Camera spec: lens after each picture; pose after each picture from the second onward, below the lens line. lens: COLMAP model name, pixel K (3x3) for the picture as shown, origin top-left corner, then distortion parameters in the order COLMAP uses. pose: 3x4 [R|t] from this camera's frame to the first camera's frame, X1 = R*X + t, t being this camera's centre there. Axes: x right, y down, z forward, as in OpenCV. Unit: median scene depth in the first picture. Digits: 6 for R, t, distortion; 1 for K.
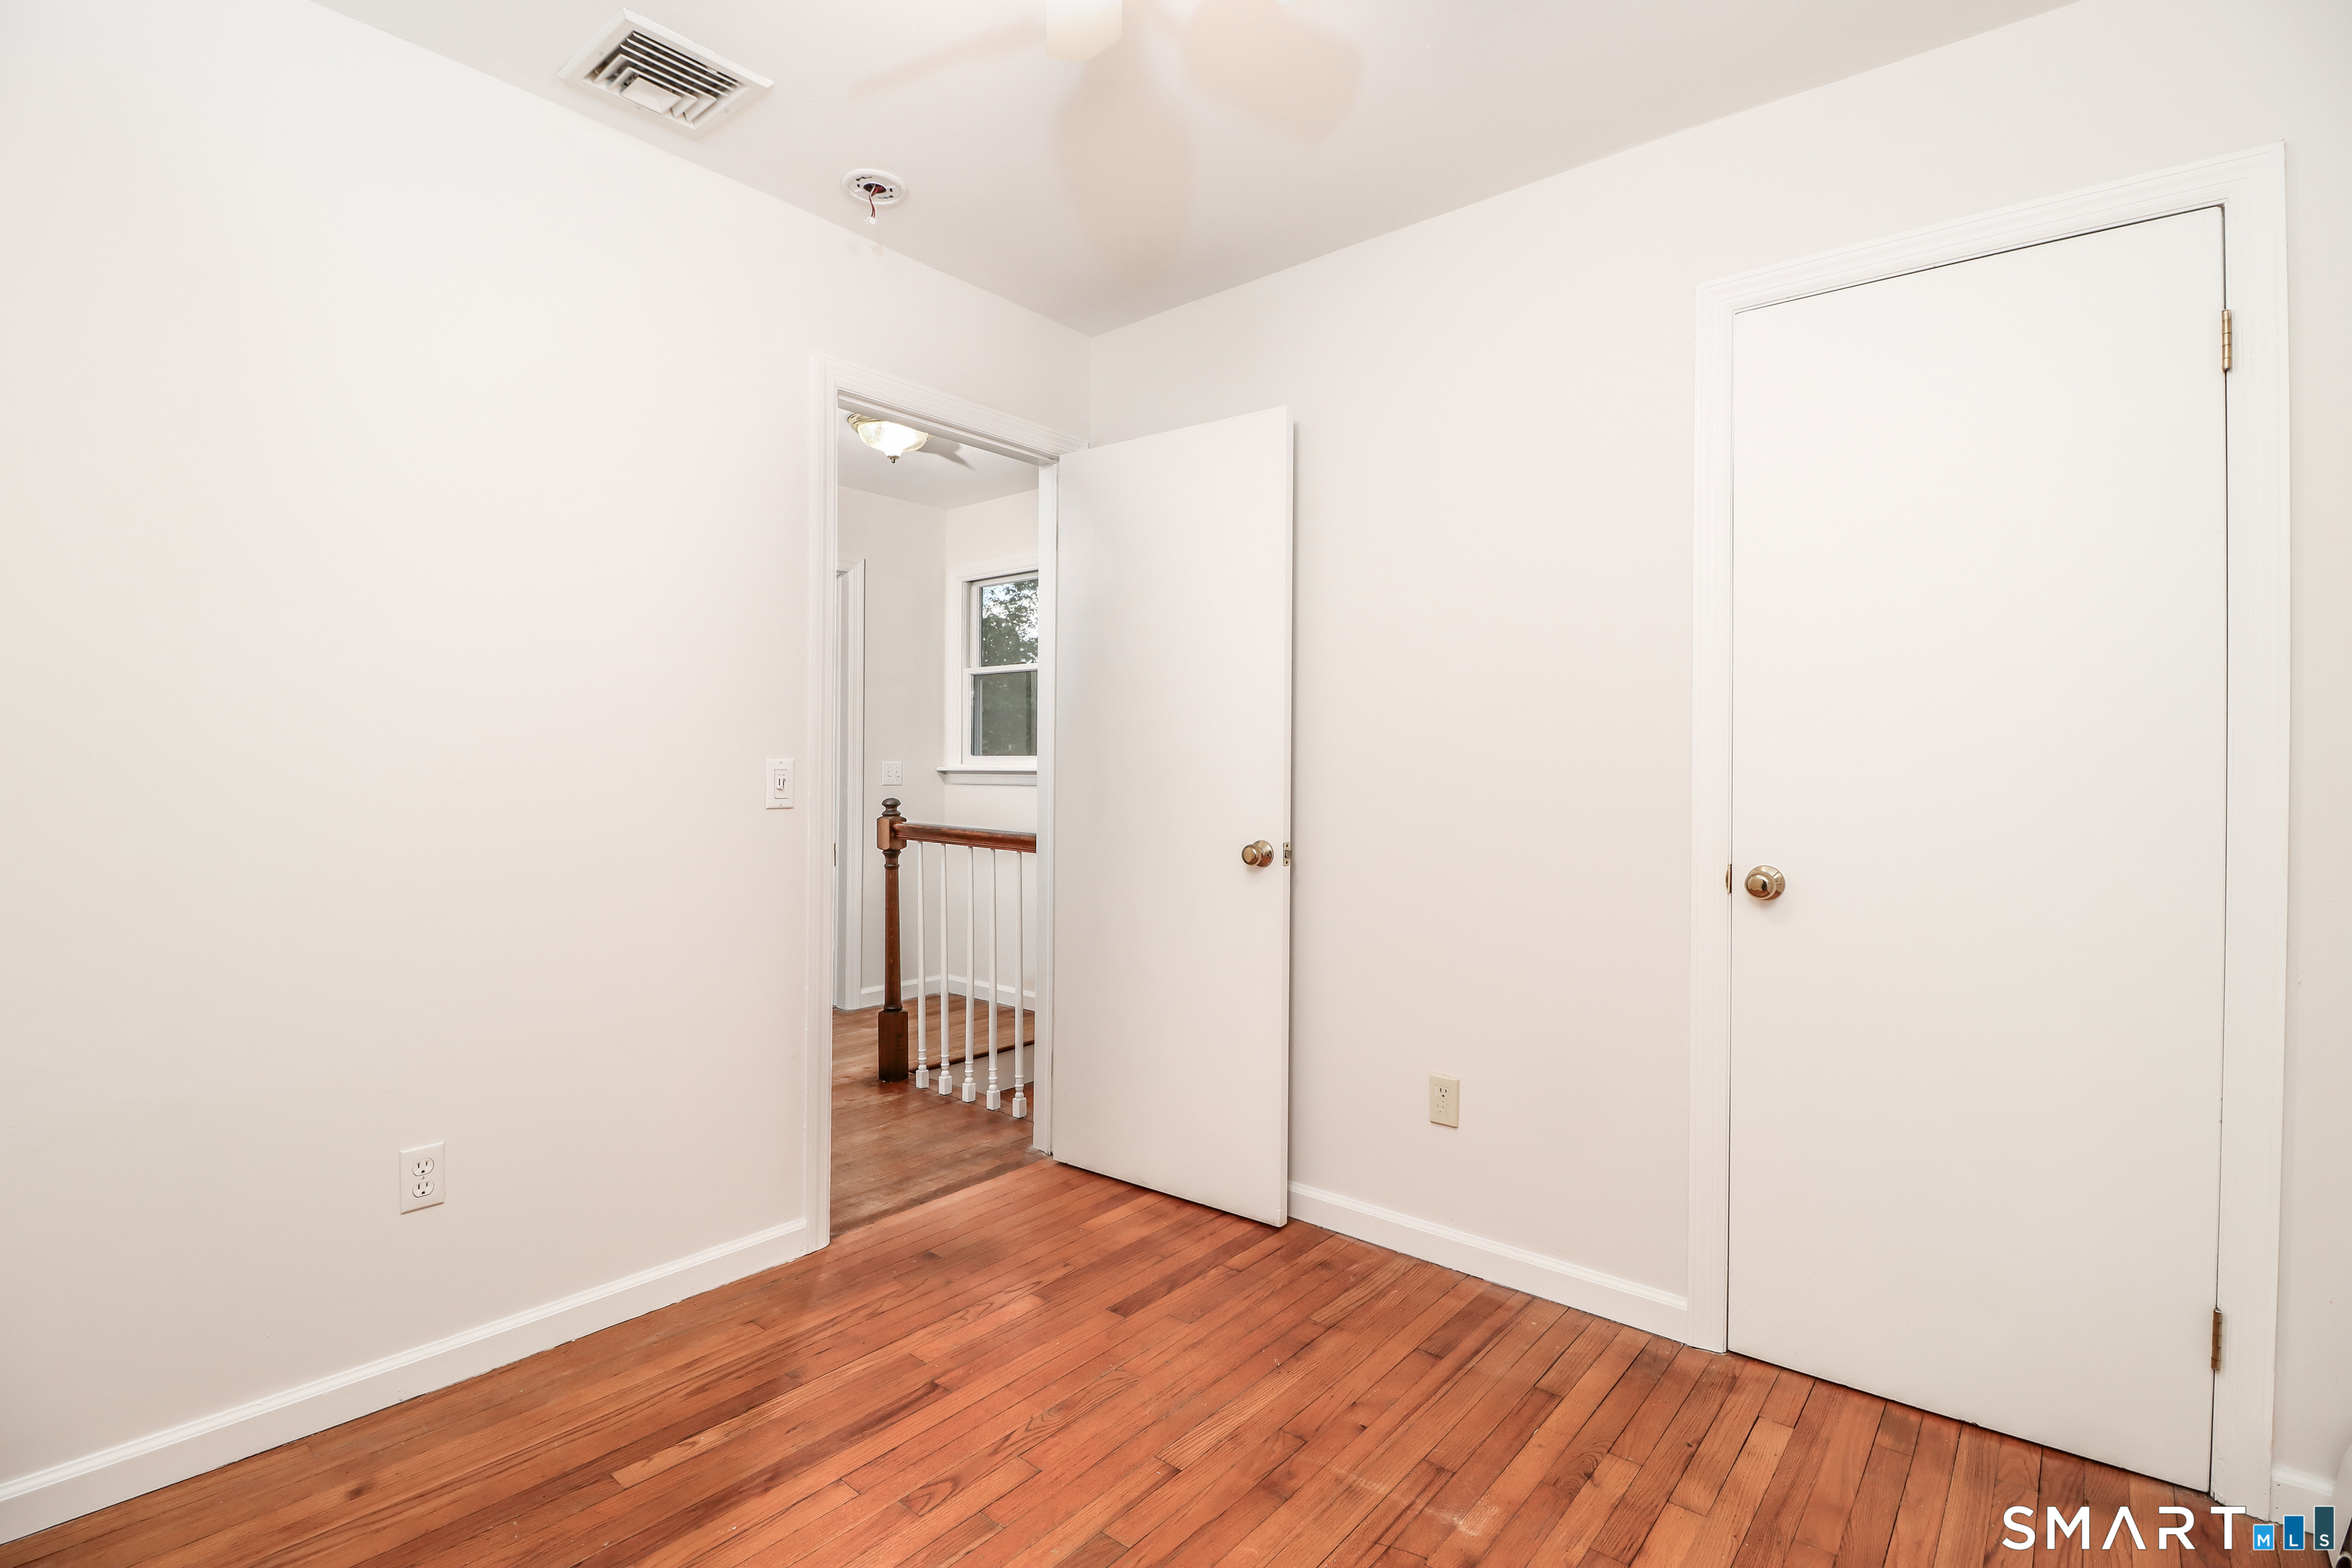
lens RADIAL K [[1092.5, 0, 1178.5], [0, 1092.5, 767.5], [0, 0, 1]] dist [0.005580, -0.013718]
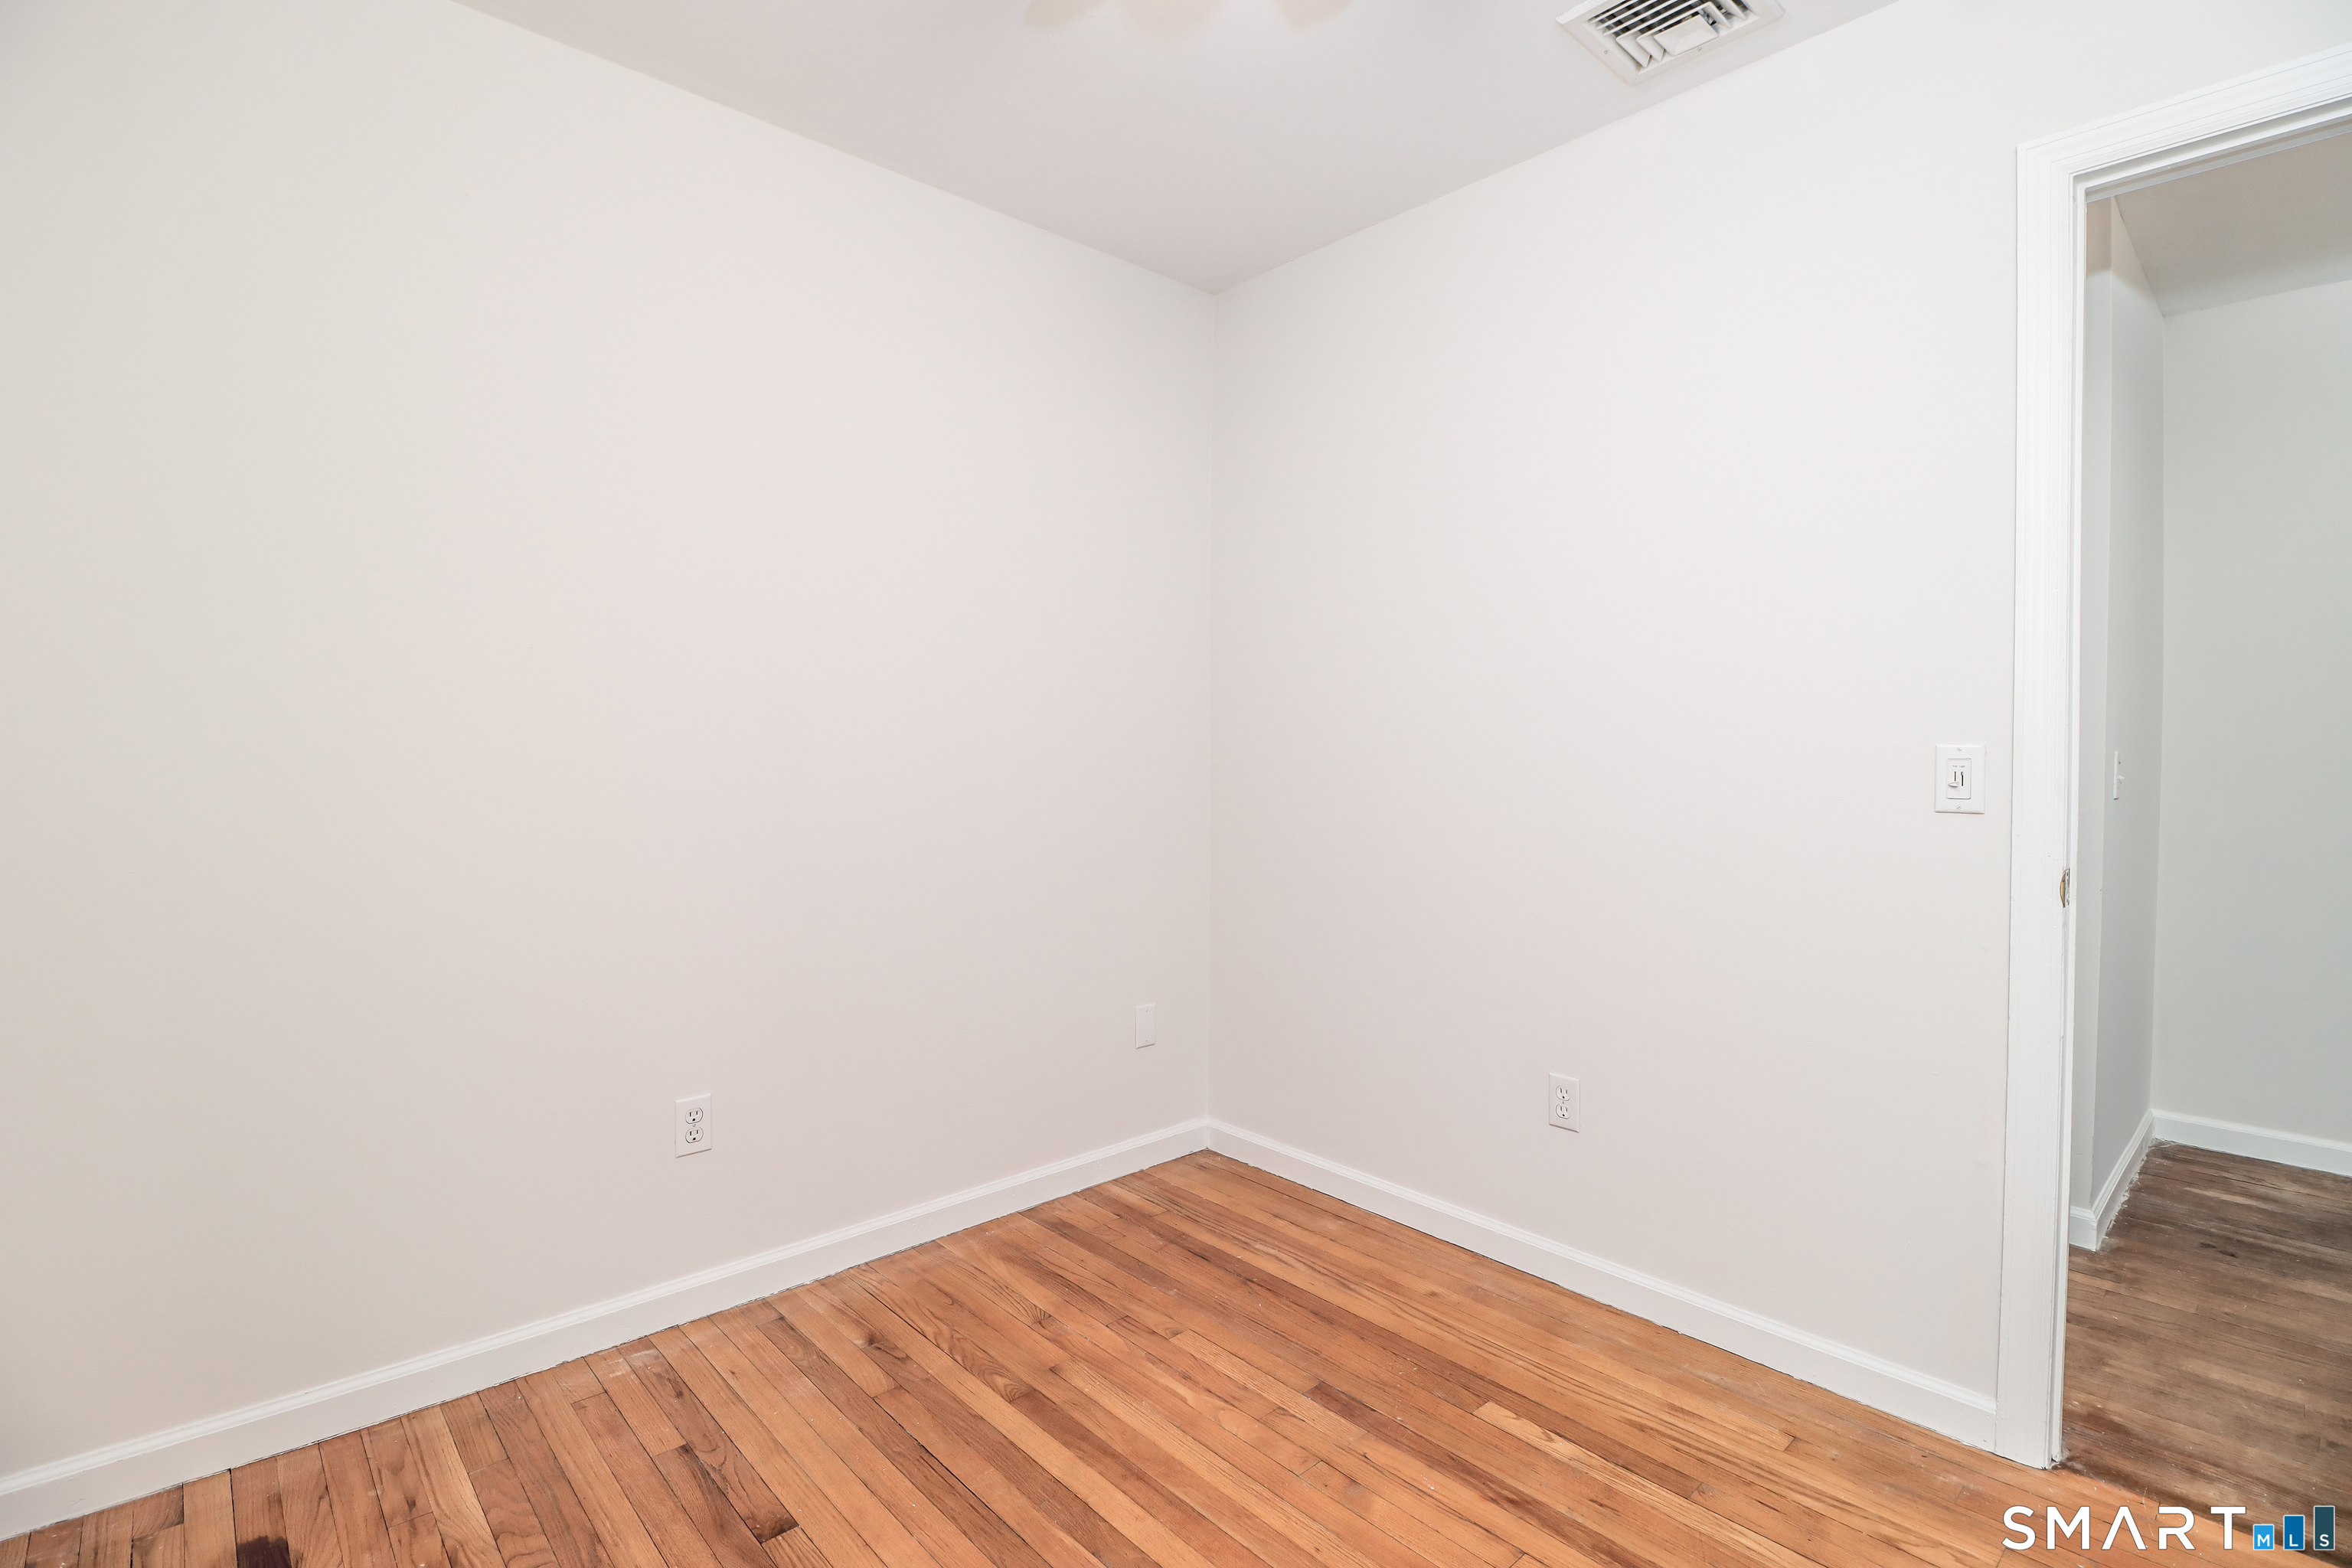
lens RADIAL K [[1092.5, 0, 1178.5], [0, 1092.5, 767.5], [0, 0, 1]] dist [0.005580, -0.013718]
pose [[-0.130958, 0.005802, -0.991371, 0.520511], [-0.007870, 0.999945, 0.006892, 0.008227], [0.991357, 0.008704, -0.130905, 0.719548]]
